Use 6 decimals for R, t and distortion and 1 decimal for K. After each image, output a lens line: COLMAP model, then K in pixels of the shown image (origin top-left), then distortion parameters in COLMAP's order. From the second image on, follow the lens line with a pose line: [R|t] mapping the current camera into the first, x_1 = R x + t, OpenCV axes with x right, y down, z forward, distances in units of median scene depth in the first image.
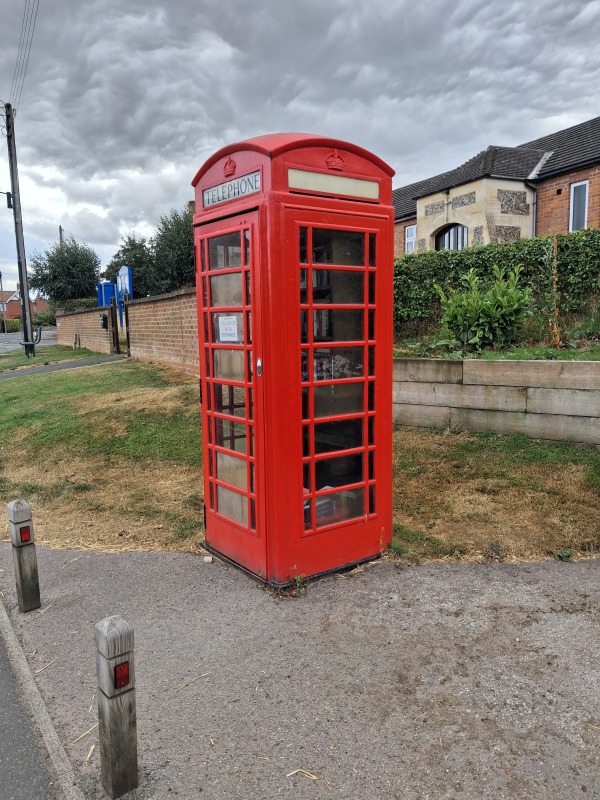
lens RADIAL K [[639.3, 0, 316.5], [0, 639.3, 402.9], [0, 0, 1]] dist [-0.010703, -0.014124]
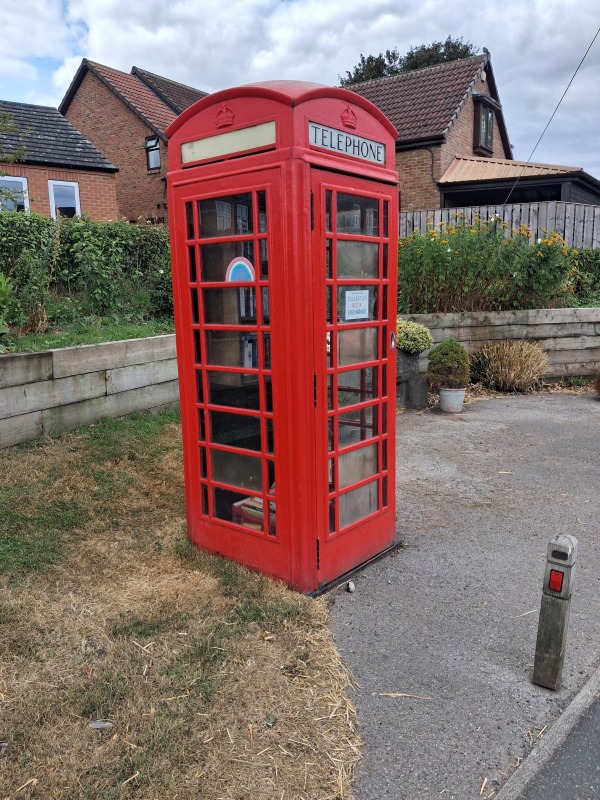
lens RADIAL K [[628.2, 0, 300.0], [0, 628.2, 400.0], [0, 0, 1]] dist [0.001502, -0.000260]
pose [[-0.230755, -0.143444, 0.962380, -0.840607], [0.145721, 0.972824, 0.179941, -0.134835], [-0.962038, 0.181761, -0.203582, 1.104711]]
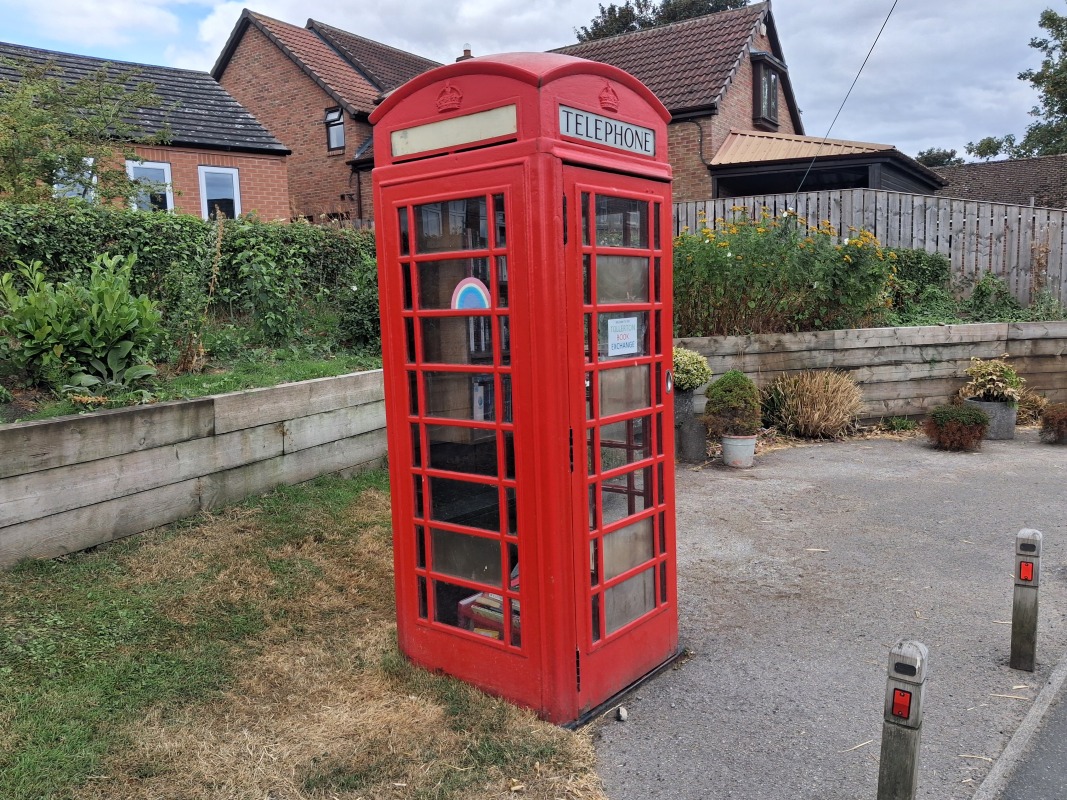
lens RADIAL K [[837.9, 0, 543.0], [0, 837.9, 397.4], [0, 0, 1]] dist [0.001502, -0.000260]
pose [[-0.249238, -0.082388, 0.964931, -0.842547], [0.156425, 0.979867, 0.124067, -0.152445], [-0.955726, 0.181861, -0.231332, 1.122562]]
